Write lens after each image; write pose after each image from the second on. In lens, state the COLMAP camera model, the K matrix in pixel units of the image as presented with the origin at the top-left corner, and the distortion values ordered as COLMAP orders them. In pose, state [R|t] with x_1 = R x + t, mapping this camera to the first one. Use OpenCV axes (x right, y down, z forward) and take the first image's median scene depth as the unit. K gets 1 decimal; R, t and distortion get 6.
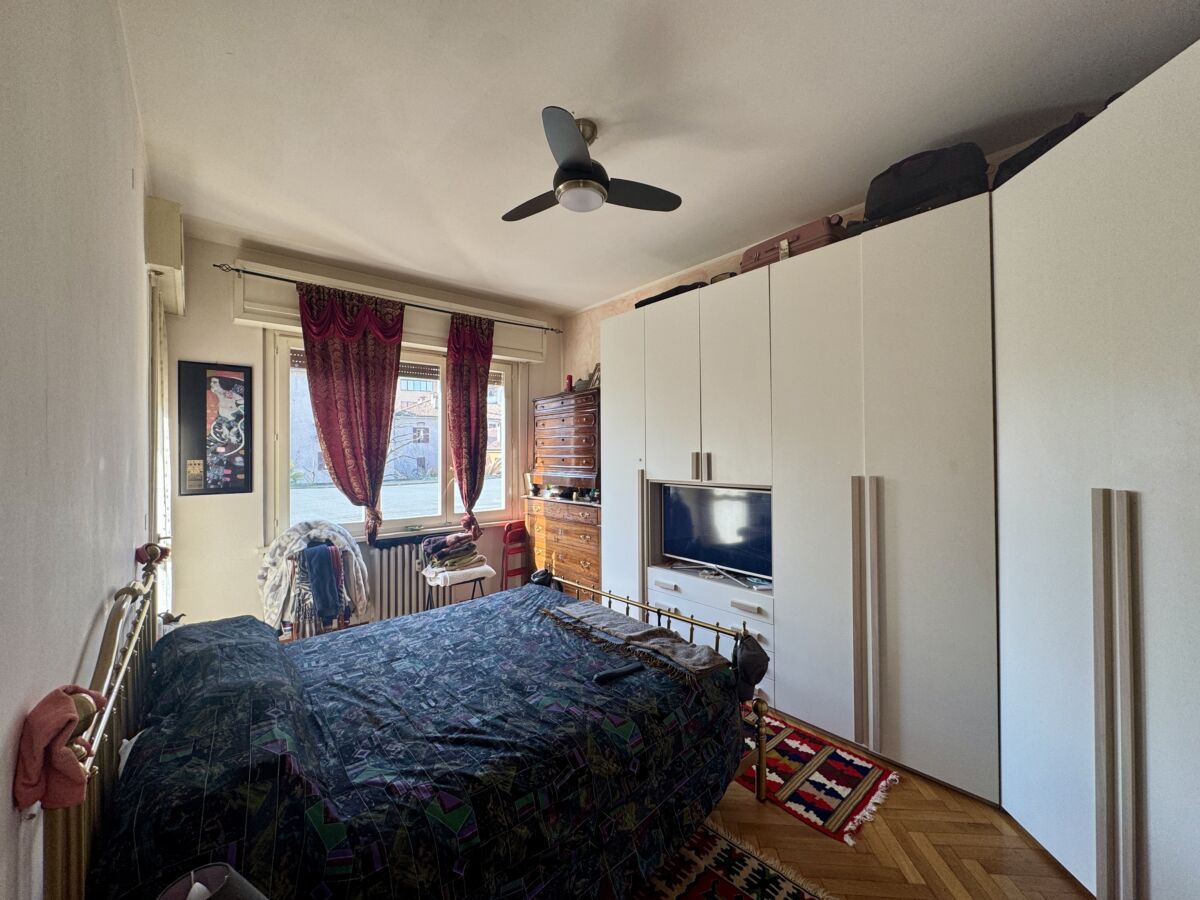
lens RADIAL K [[481.9, 0, 596.8], [0, 481.9, 449.2], [0, 0, 1]] dist [-0.001138, -0.000223]
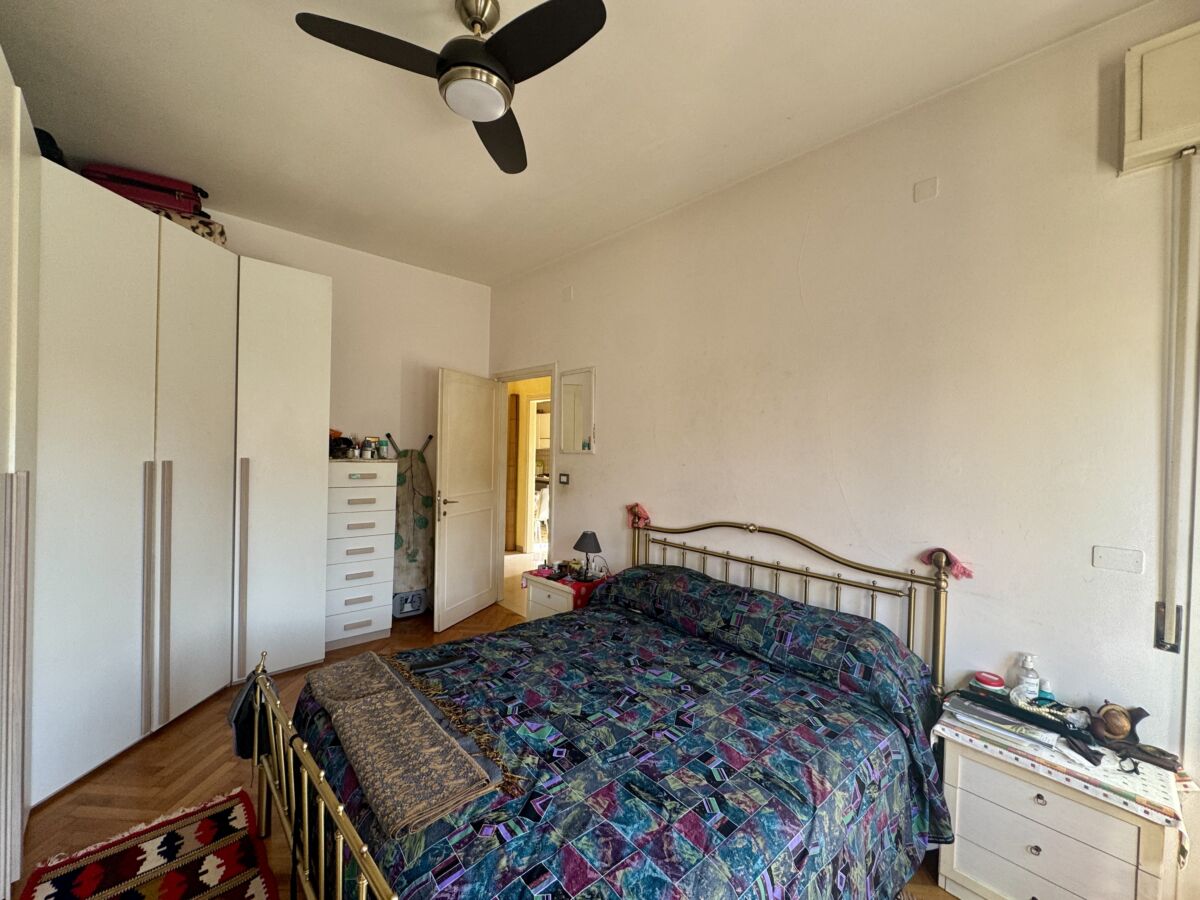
lens RADIAL K [[481.9, 0, 596.8], [0, 481.9, 449.2], [0, 0, 1]] dist [-0.001138, -0.000223]
pose [[-0.998653, -0.018497, -0.048481, -0.199801], [-0.018752, 0.999813, 0.004809, 0.008661], [0.048383, 0.005711, -0.998813, 1.830326]]
